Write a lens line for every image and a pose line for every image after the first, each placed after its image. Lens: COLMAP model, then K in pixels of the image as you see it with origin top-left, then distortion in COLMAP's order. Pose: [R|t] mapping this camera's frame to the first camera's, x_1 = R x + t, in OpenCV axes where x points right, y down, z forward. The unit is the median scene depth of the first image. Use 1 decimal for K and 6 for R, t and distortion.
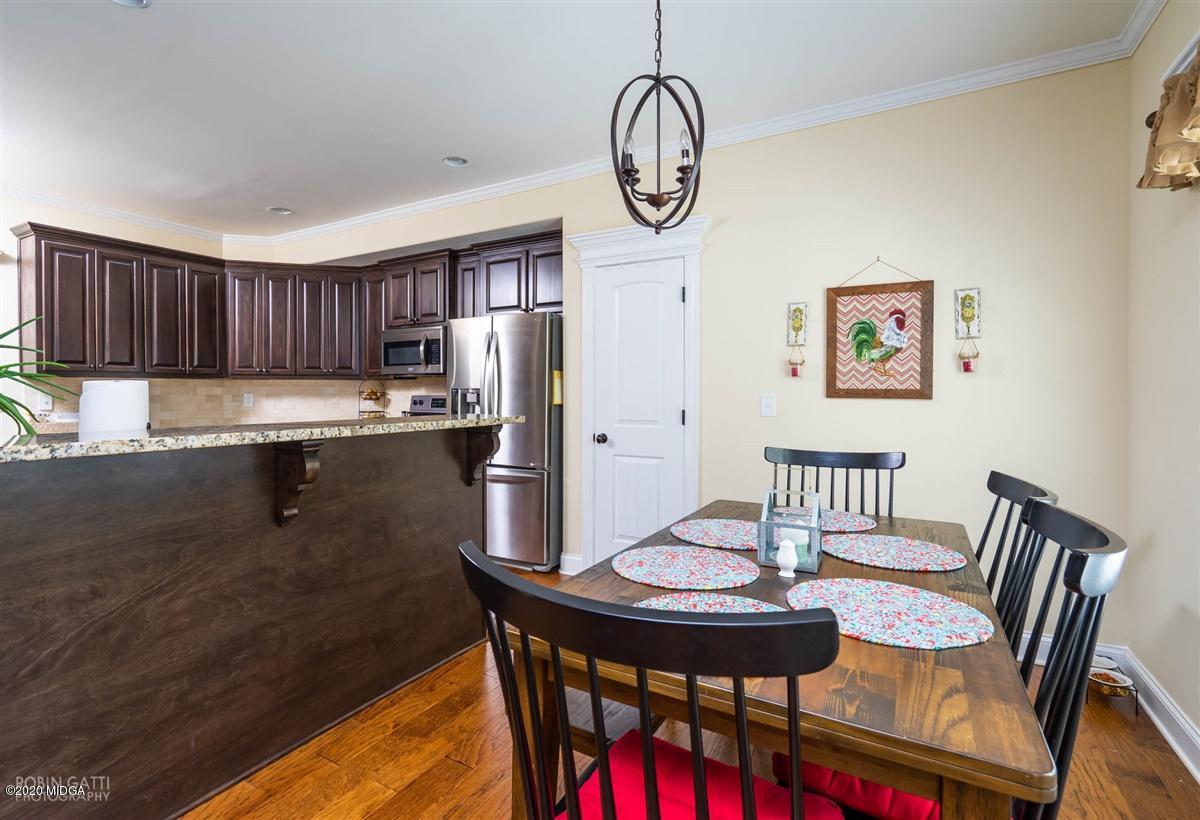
lens RADIAL K [[573.8, 0, 565.6], [0, 573.8, 396.2], [0, 0, 1]] dist [-0.000323, 0.000498]
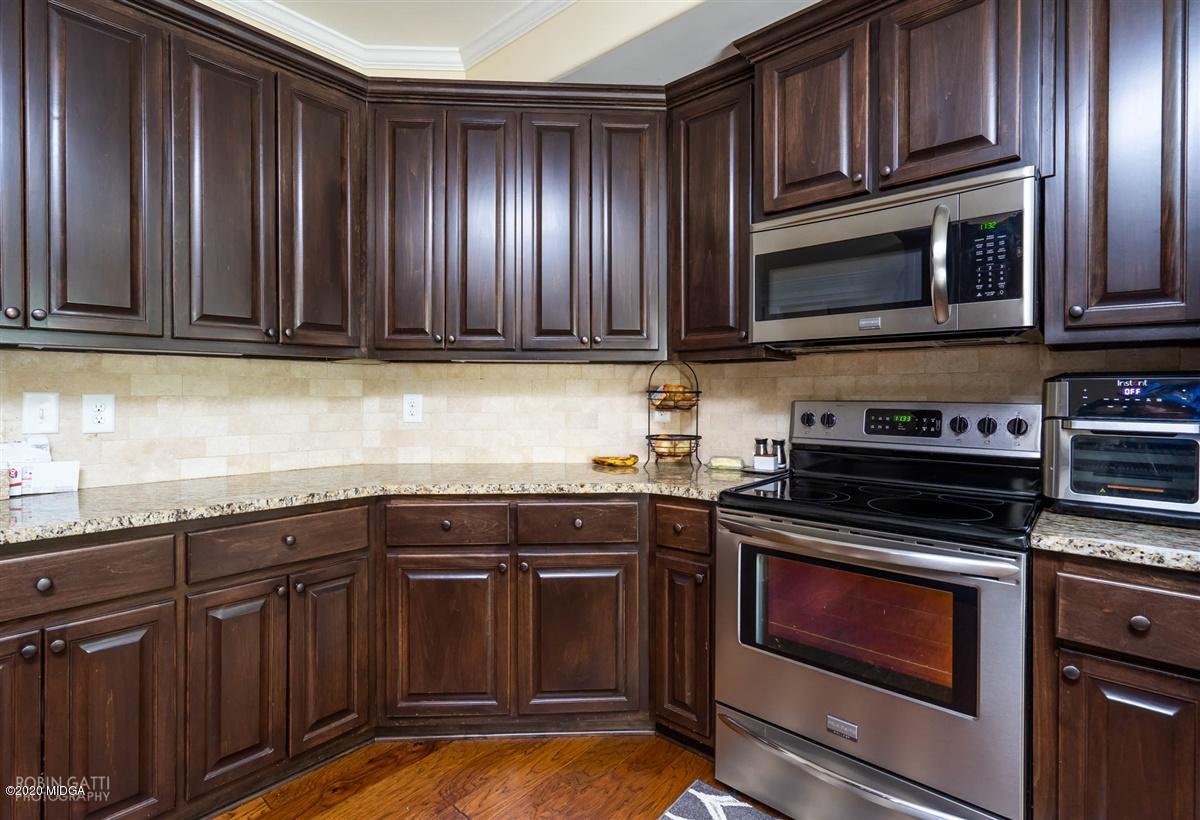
lens RADIAL K [[573.8, 0, 565.6], [0, 573.8, 396.2], [0, 0, 1]] dist [-0.000323, 0.000498]
pose [[0.978528, 0.000279, -0.206112, -0.361760], [0.000625, 0.999990, 0.004318, -0.005697], [0.206111, -0.004354, 0.978519, 0.615790]]
